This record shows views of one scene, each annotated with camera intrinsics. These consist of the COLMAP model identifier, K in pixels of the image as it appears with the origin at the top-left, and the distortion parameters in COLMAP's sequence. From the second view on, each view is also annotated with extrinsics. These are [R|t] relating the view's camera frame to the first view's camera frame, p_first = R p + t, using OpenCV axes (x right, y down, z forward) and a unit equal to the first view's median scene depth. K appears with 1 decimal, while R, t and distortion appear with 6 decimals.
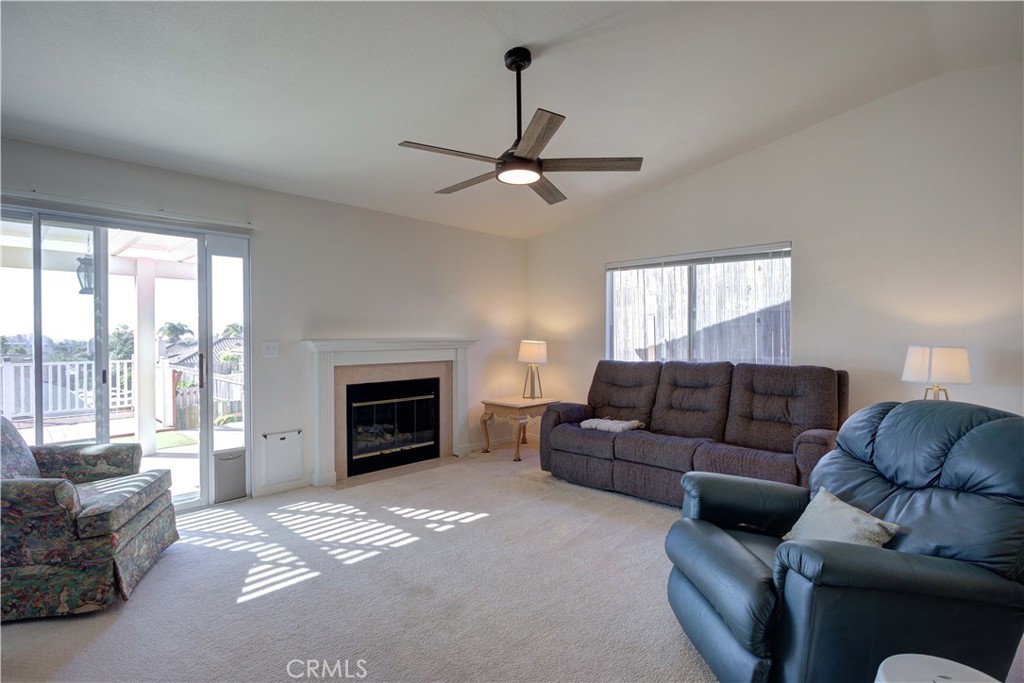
lens RADIAL K [[502.3, 0, 512.0], [0, 502.3, 341.5], [0, 0, 1]] dist [-0.011747, 0.000392]
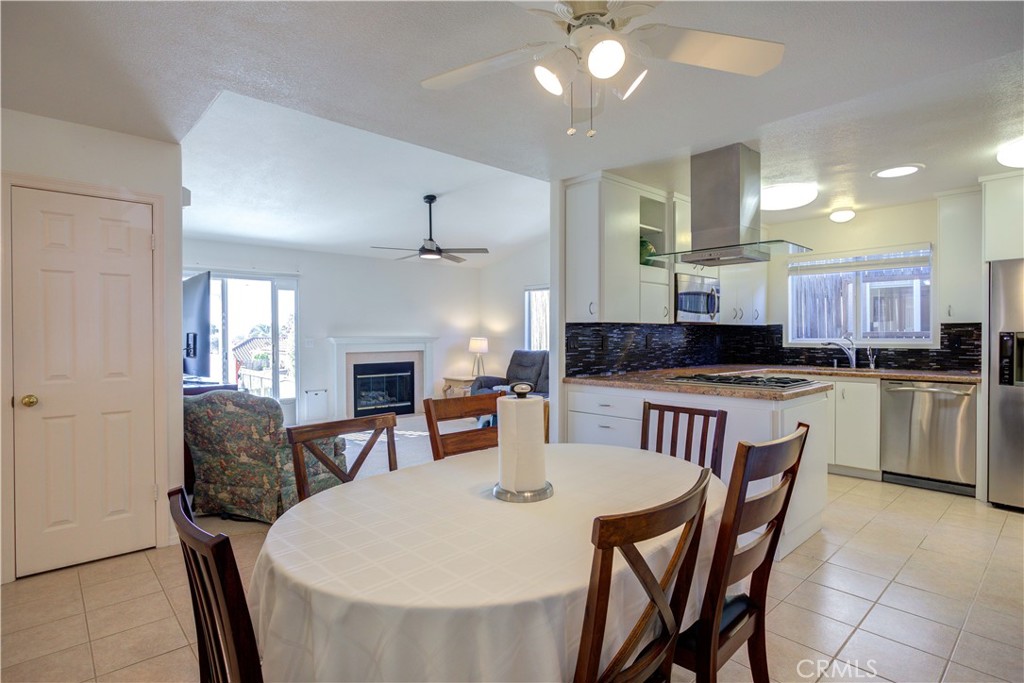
lens RADIAL K [[535.1, 0, 512.0], [0, 535.1, 341.5], [0, 0, 1]] dist [-0.021636, 0.025053]
pose [[0.998059, -0.001893, -0.062250, 0.263124], [0.001977, 0.999997, 0.001288, 0.008969], [0.062247, -0.001409, 0.998060, -0.632091]]
